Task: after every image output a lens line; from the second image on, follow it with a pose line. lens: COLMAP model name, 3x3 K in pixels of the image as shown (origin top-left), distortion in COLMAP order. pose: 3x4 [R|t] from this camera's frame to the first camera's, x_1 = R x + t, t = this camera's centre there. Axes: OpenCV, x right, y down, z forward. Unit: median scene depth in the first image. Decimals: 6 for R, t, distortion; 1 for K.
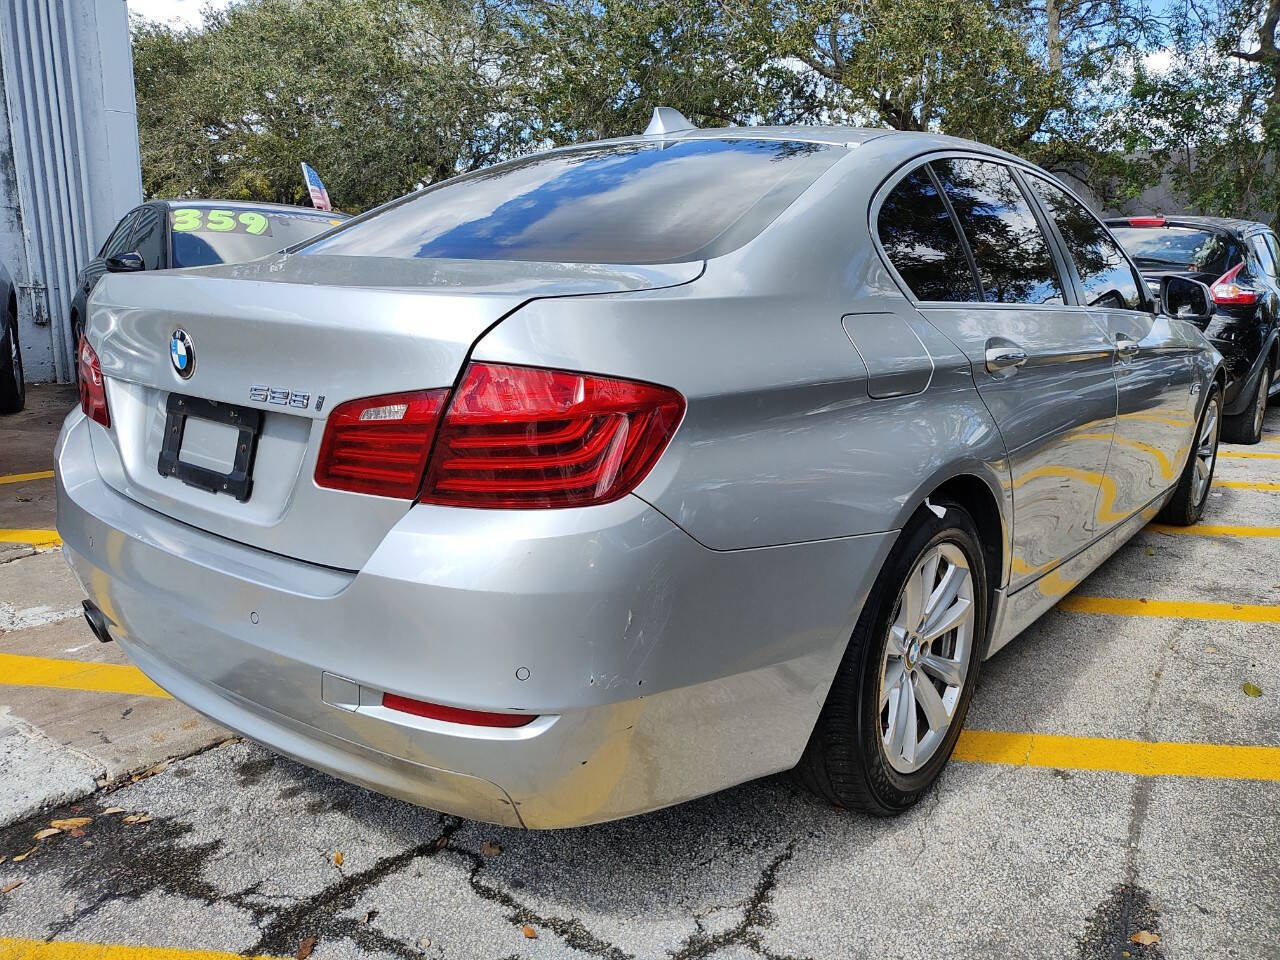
lens RADIAL K [[975.0, 0, 640.0], [0, 975.0, 480.0], [0, 0, 1]] dist [0.068119, -0.167486]
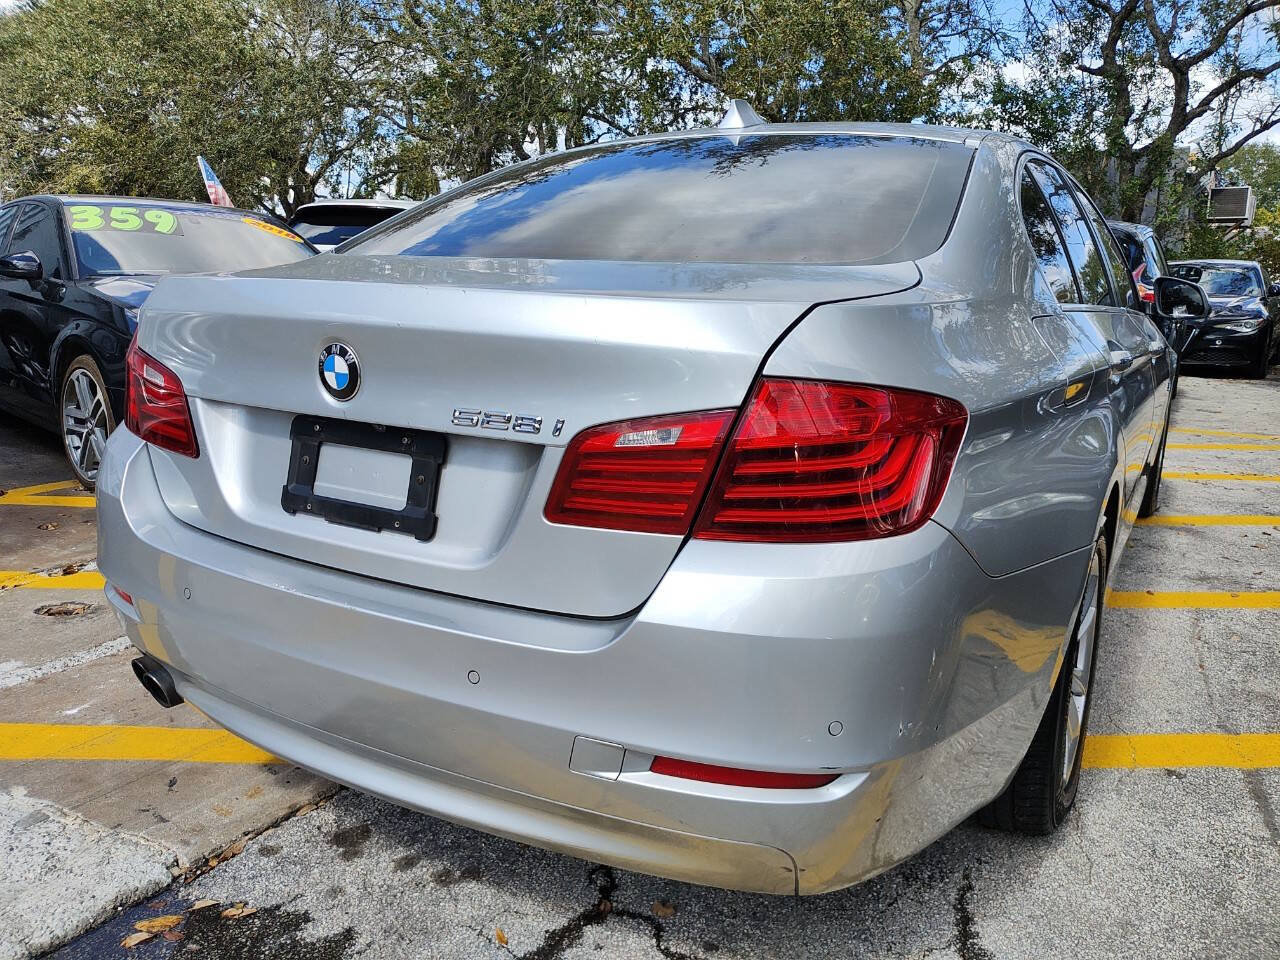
lens RADIAL K [[979.5, 0, 654.9], [0, 979.5, 482.8], [0, 0, 1]] dist [0.070035, -0.177820]
pose [[0.988470, -0.031449, 0.148116, -0.261992], [0.031411, 0.999503, 0.002597, -0.020395], [-0.148124, 0.002085, 0.988967, 0.088497]]
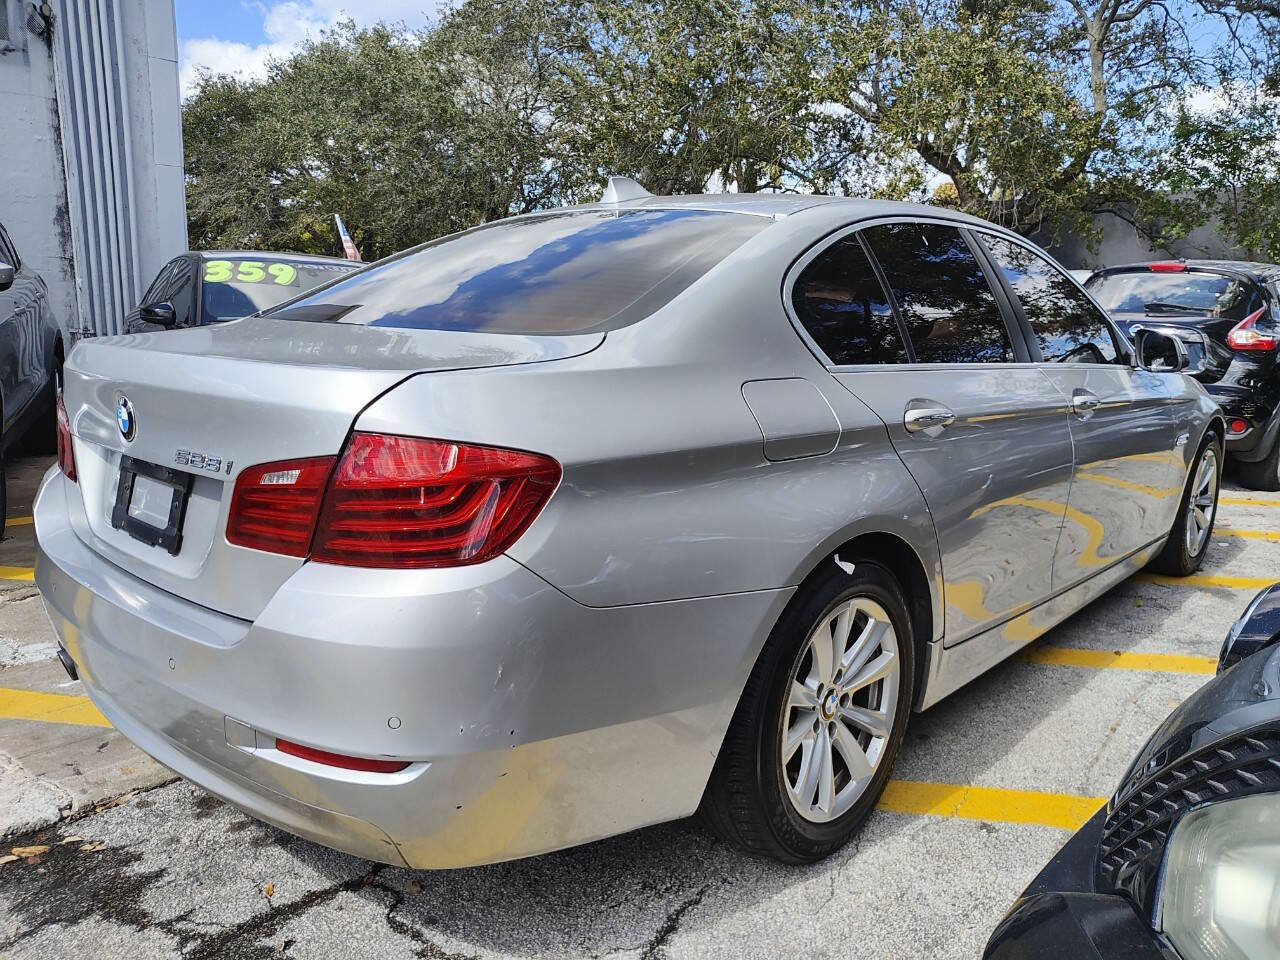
lens RADIAL K [[975.0, 0, 640.0], [0, 975.0, 480.0], [0, 0, 1]] dist [0.068119, -0.167486]
pose [[0.998674, 0.006486, -0.051072, 0.131169], [-0.008437, 0.999239, -0.038070, -0.018753], [0.050786, 0.038450, 0.997969, -0.047742]]
